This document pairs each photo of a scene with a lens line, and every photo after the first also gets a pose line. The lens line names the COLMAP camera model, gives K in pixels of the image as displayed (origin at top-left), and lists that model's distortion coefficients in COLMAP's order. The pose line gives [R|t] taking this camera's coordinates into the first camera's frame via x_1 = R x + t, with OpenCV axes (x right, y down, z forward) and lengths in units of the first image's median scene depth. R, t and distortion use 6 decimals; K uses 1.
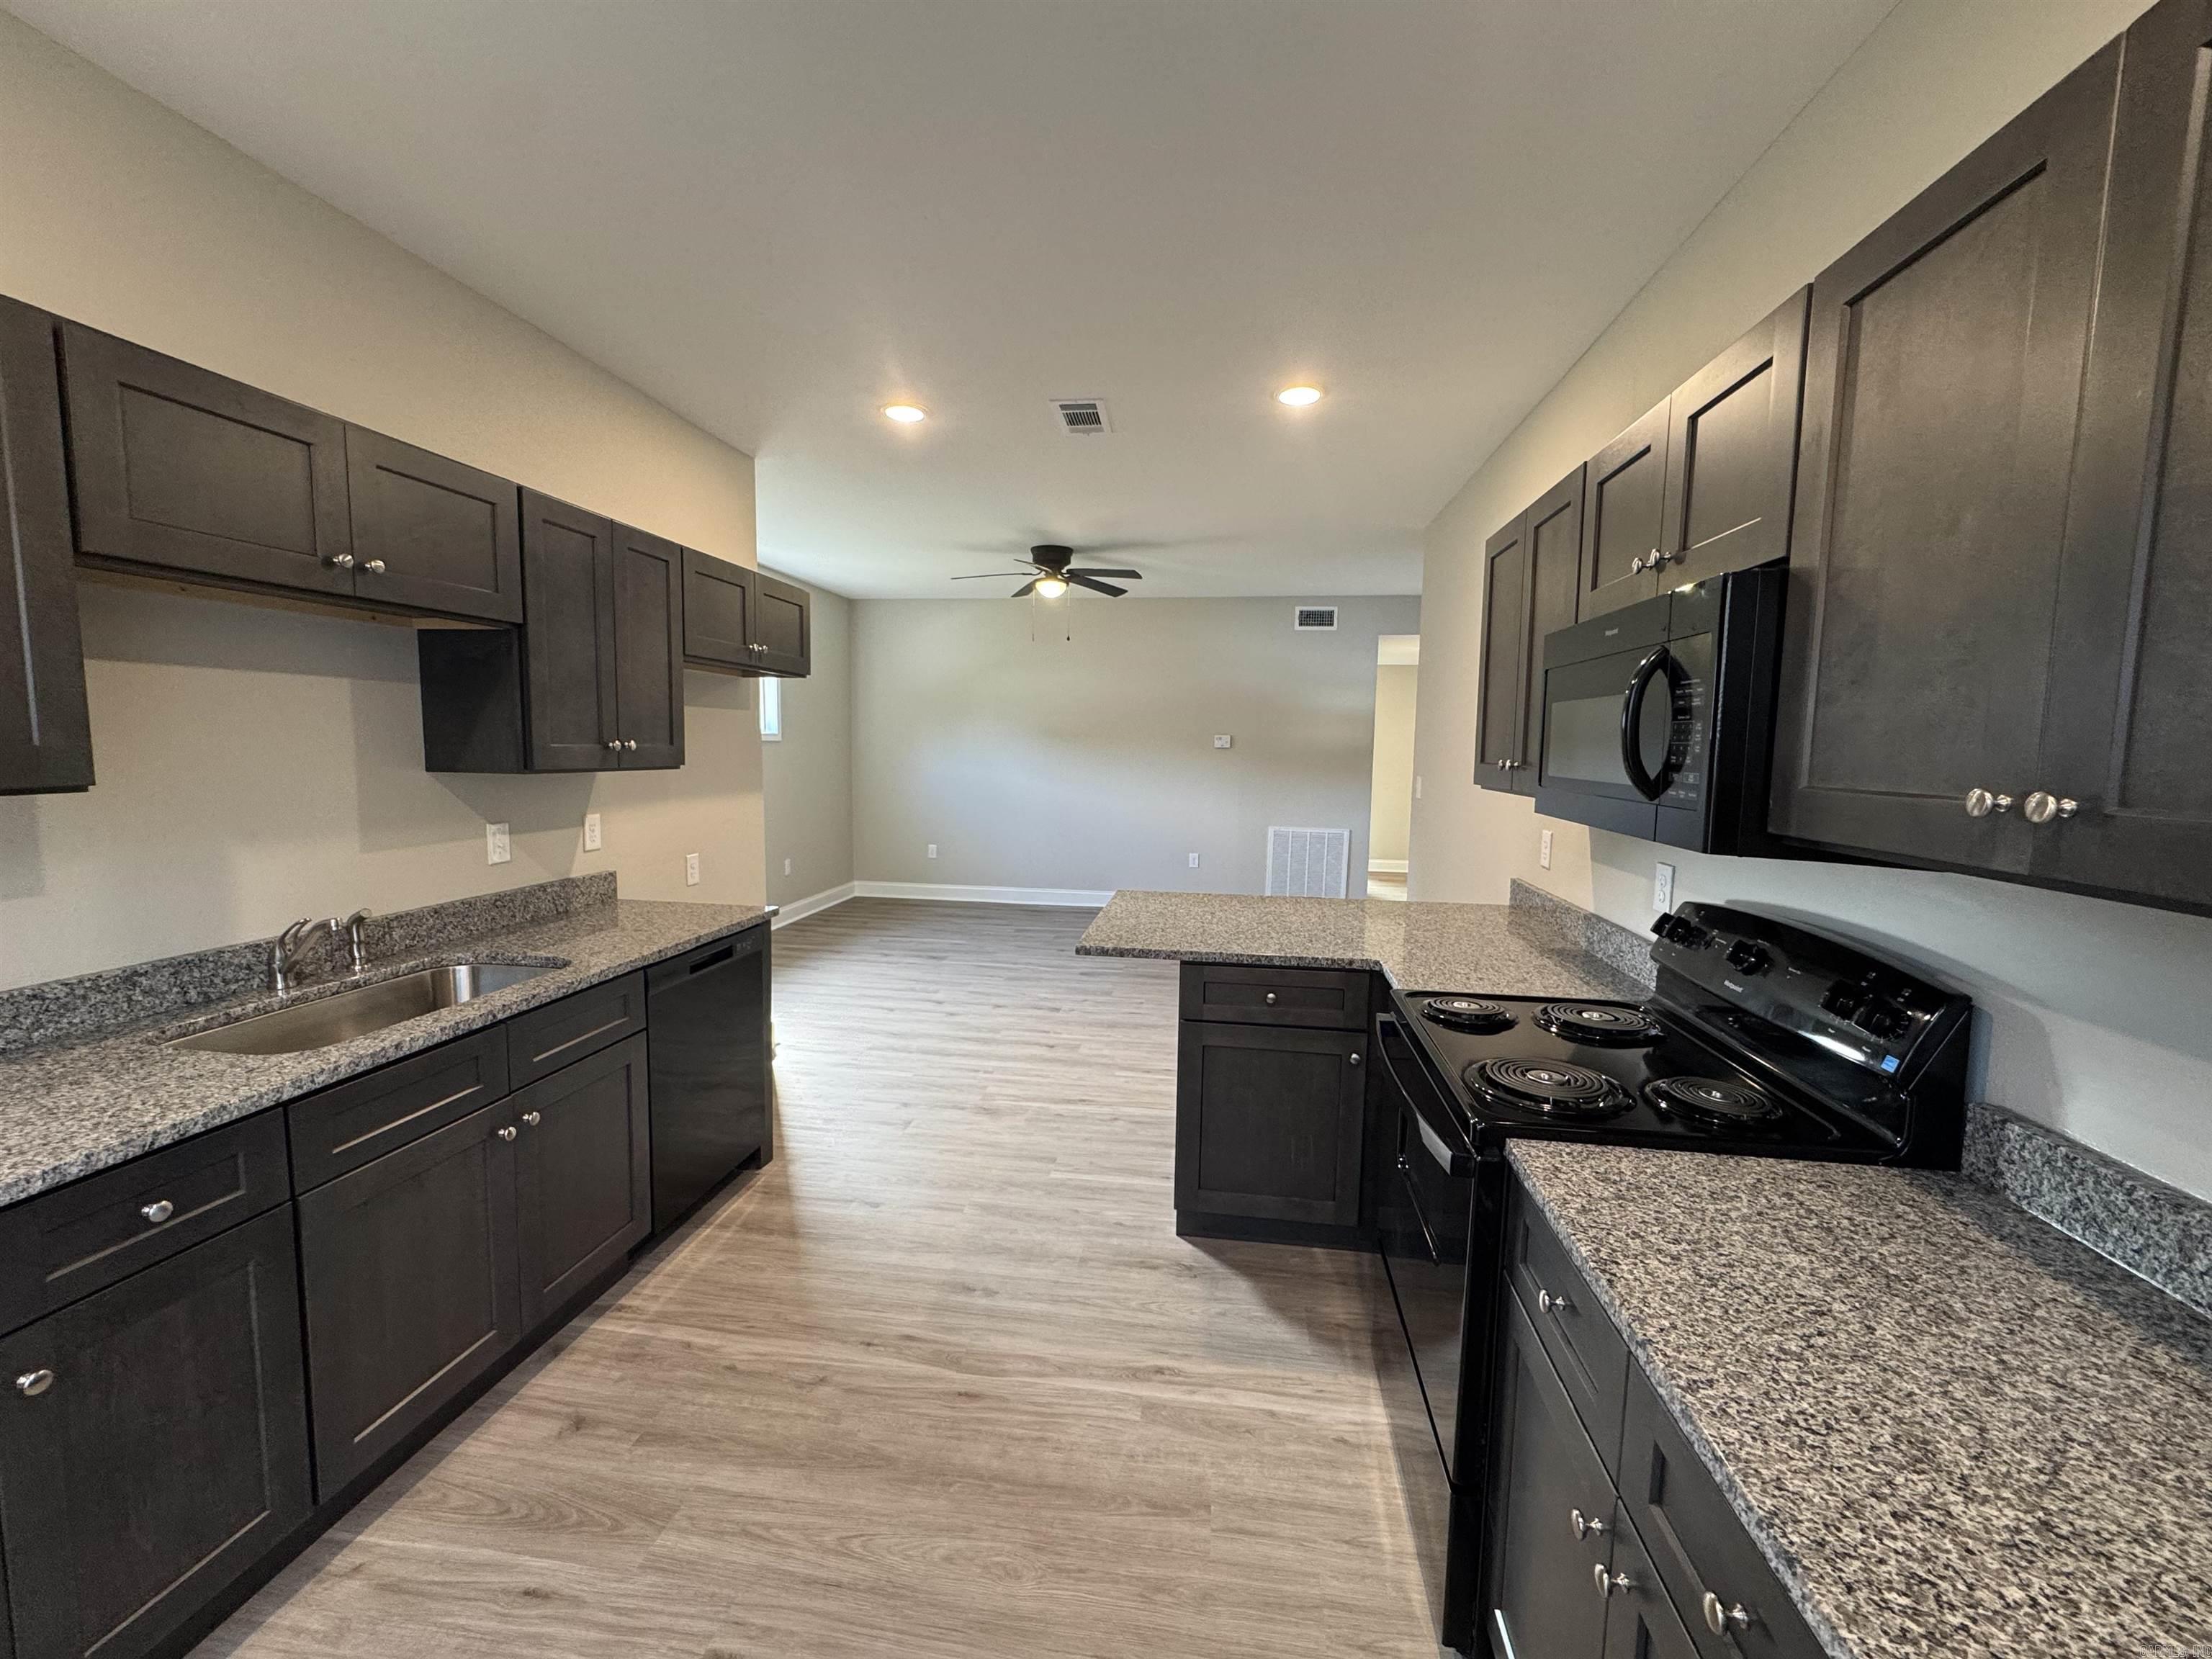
lens RADIAL K [[887.4, 0, 1106.0], [0, 887.4, 829.5], [0, 0, 1]] dist [-0.000166, 0.000446]
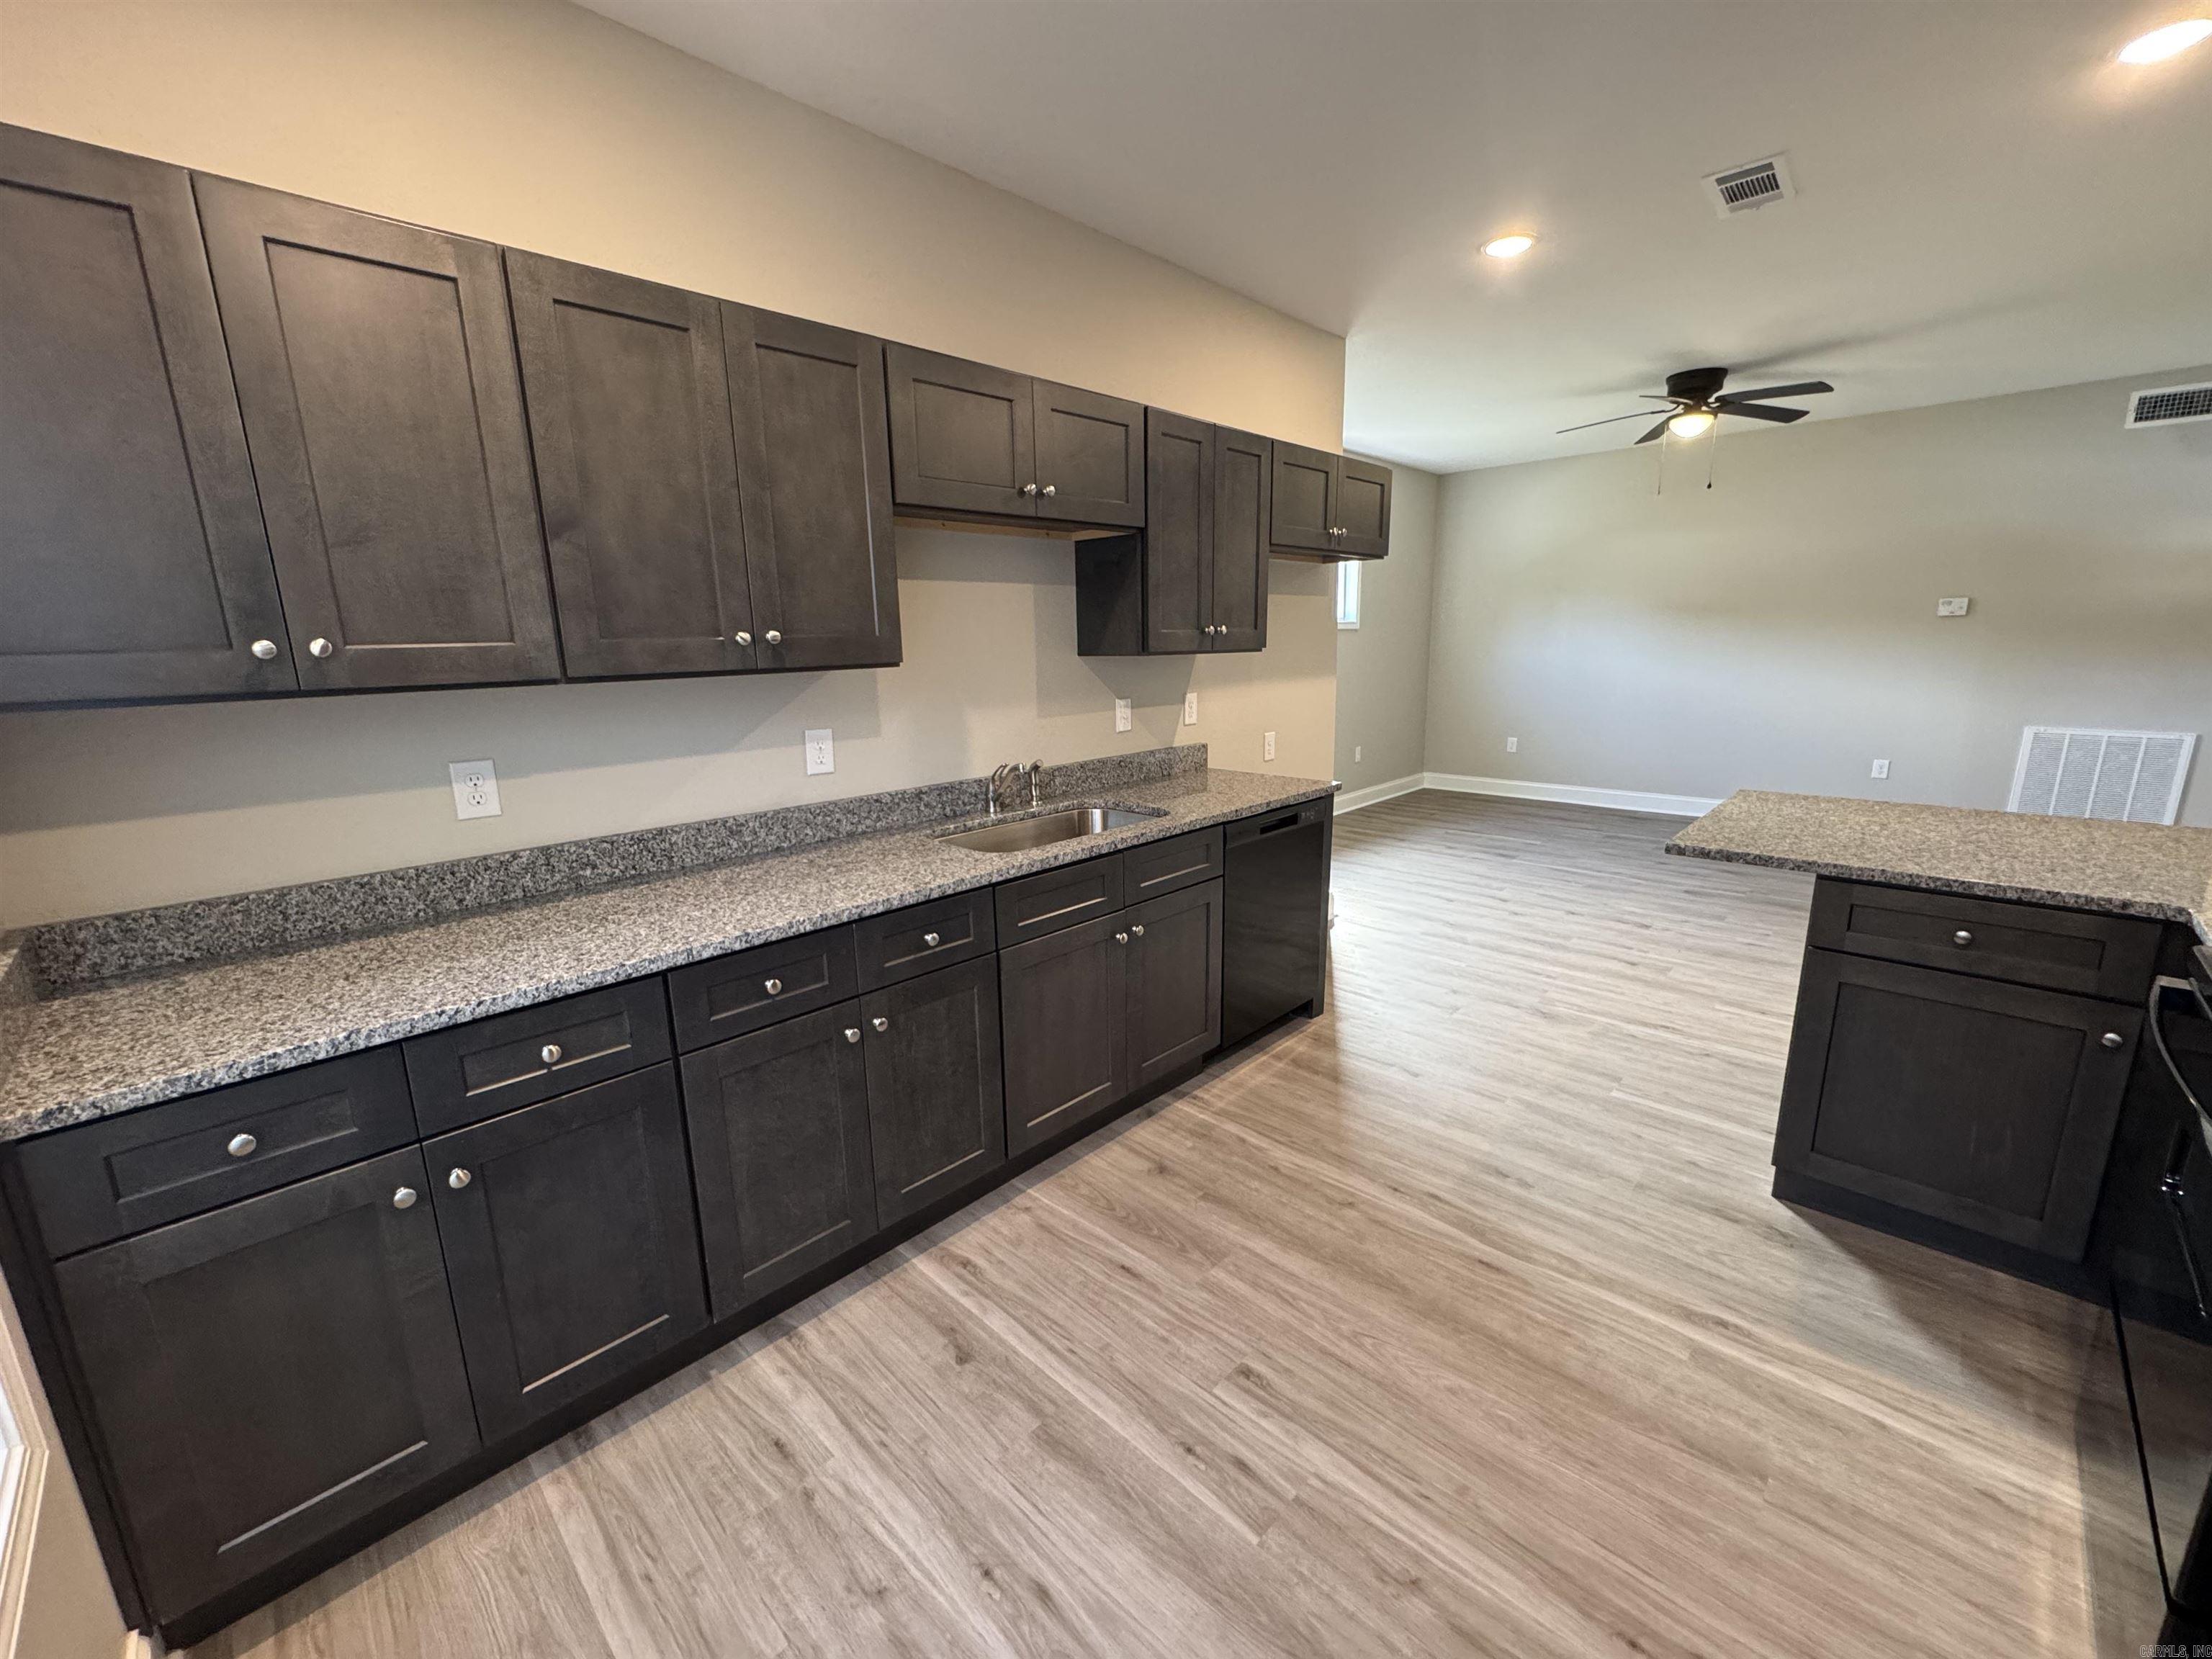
lens RADIAL K [[891.3, 0, 1100.5], [0, 891.3, 826.9], [0, 0, 1]] dist [-0.002889, -0.000227]
pose [[0.807165, 0.090200, -0.583394, 0.027597], [-0.023130, 0.992331, 0.121425, 0.022914], [0.589872, -0.084516, 0.803062, -0.027678]]
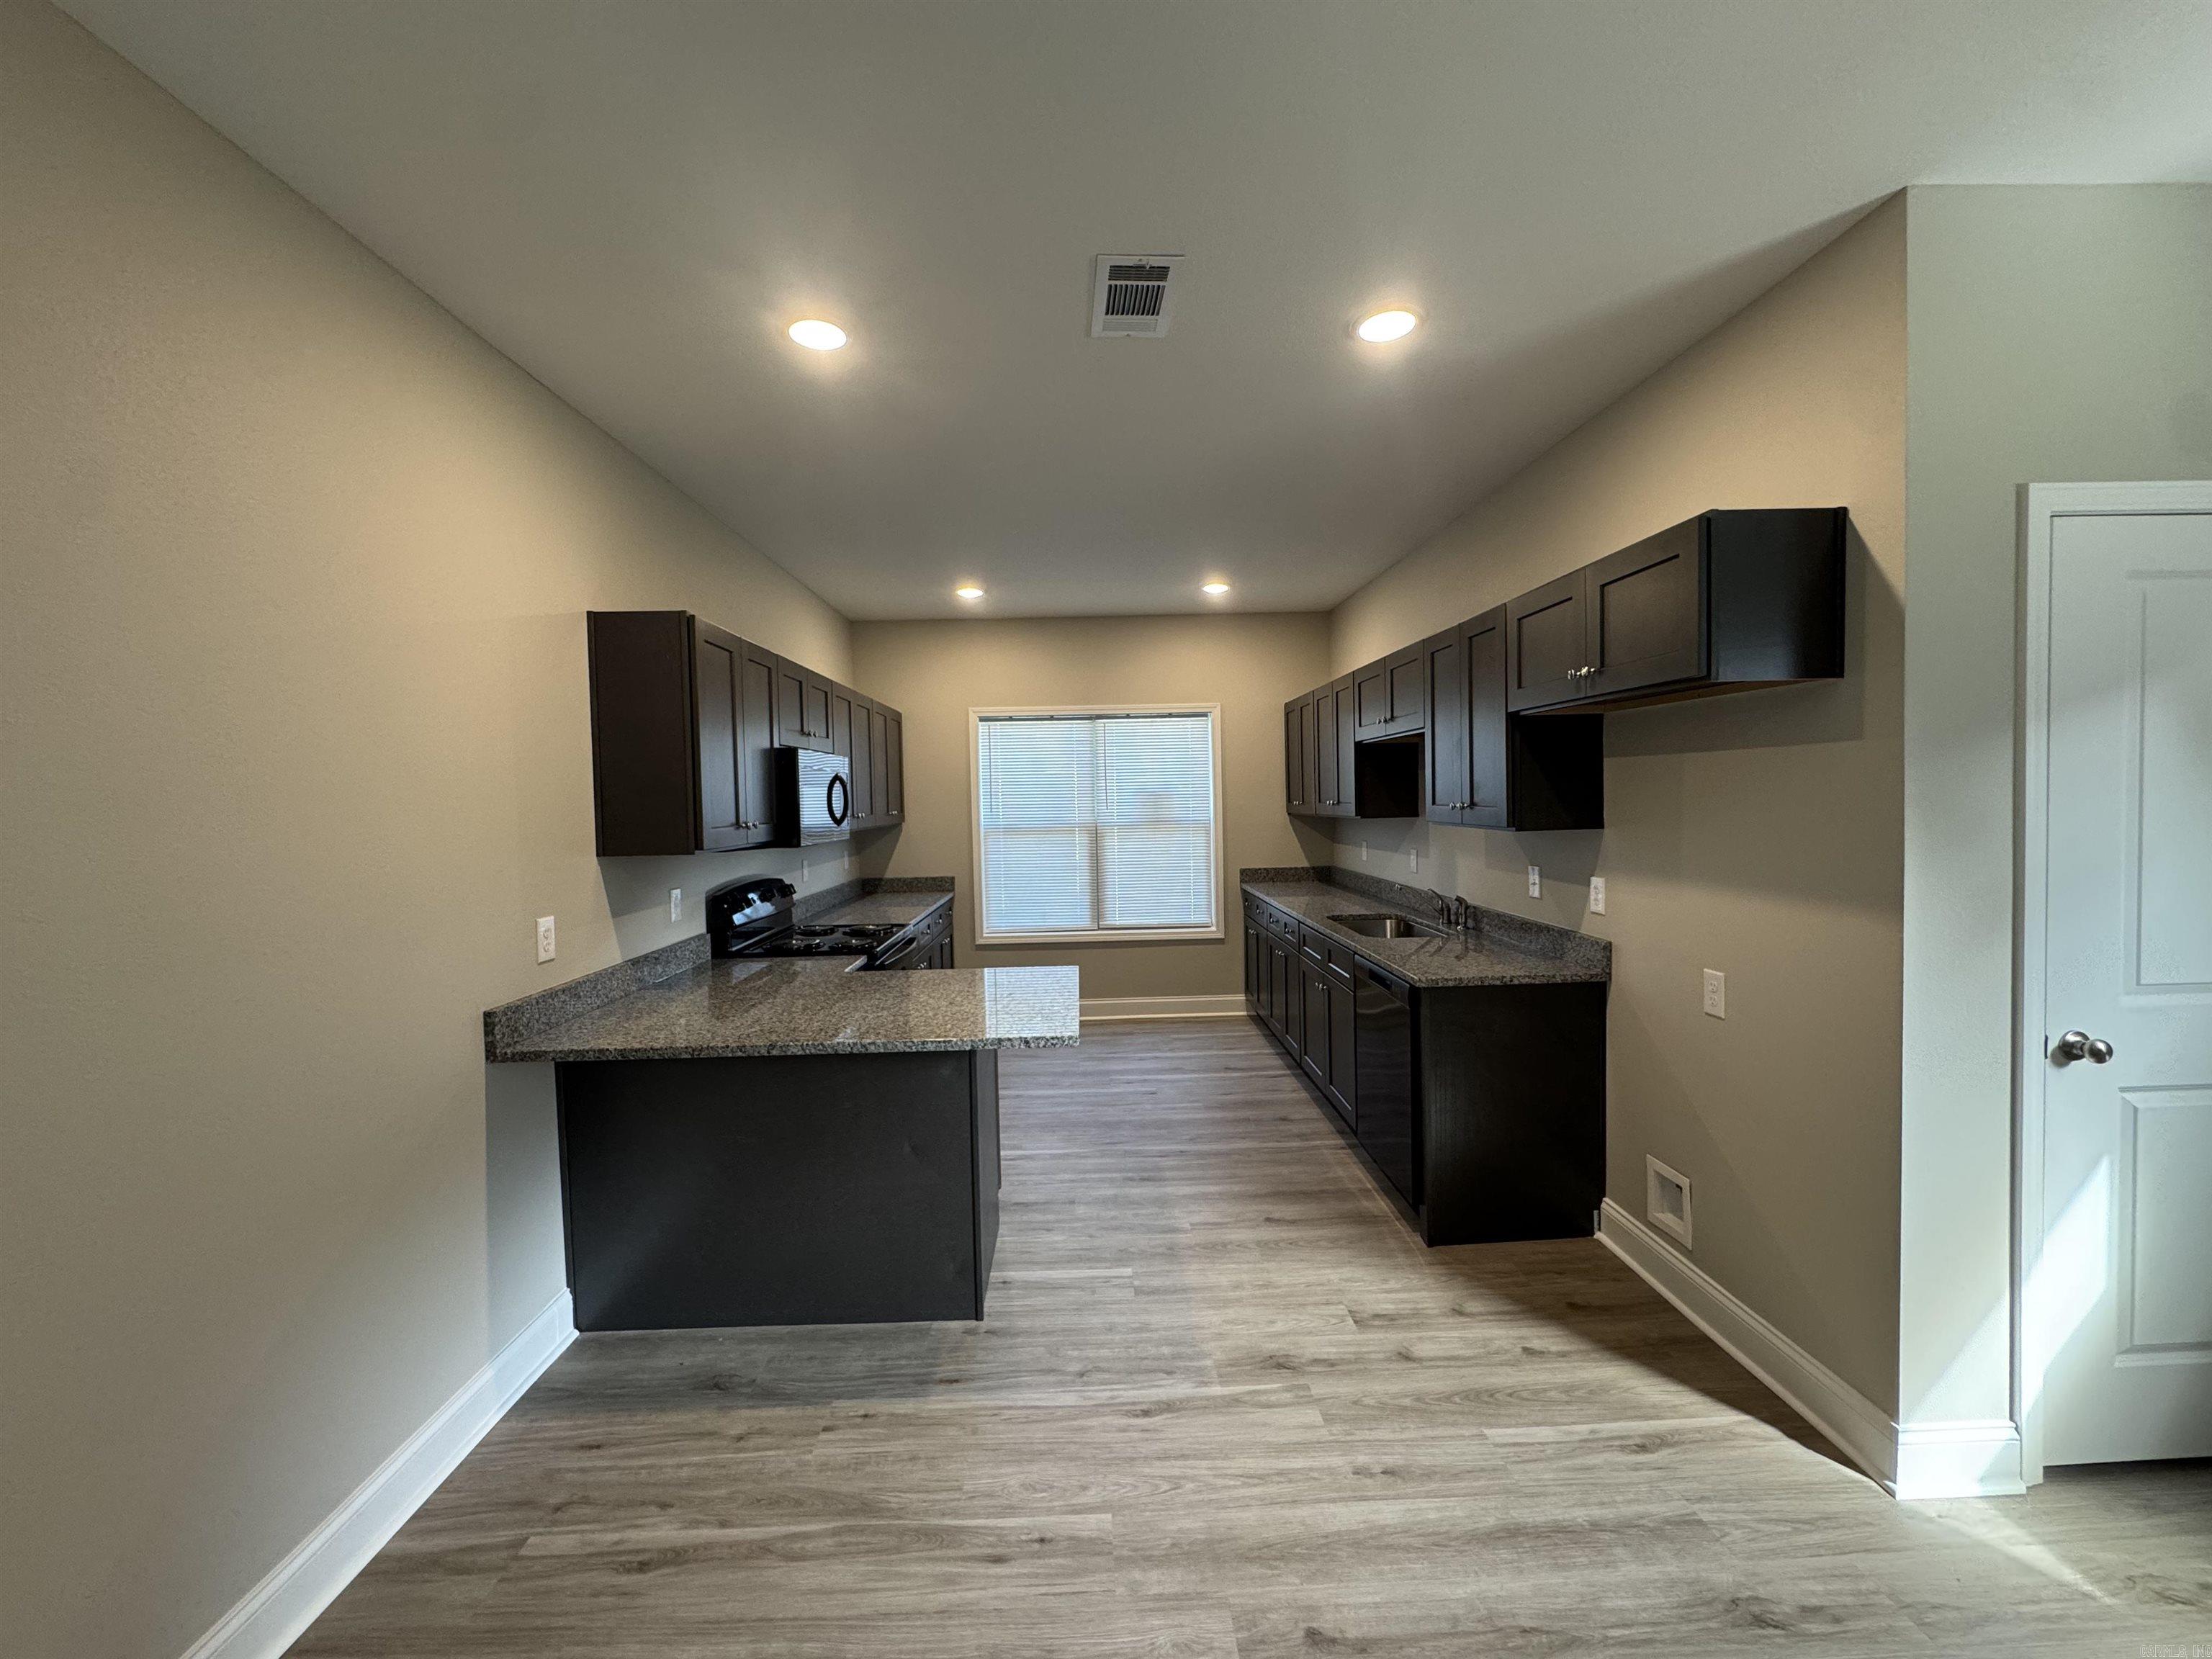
lens RADIAL K [[887.4, 0, 1106.0], [0, 887.4, 829.5], [0, 0, 1]] dist [-0.000166, 0.000446]
pose [[-0.985685, 0.011129, -0.168229, 0.142788], [-0.010504, 0.991827, 0.127159, -0.230063], [0.168269, 0.127106, -0.977512, 2.290001]]
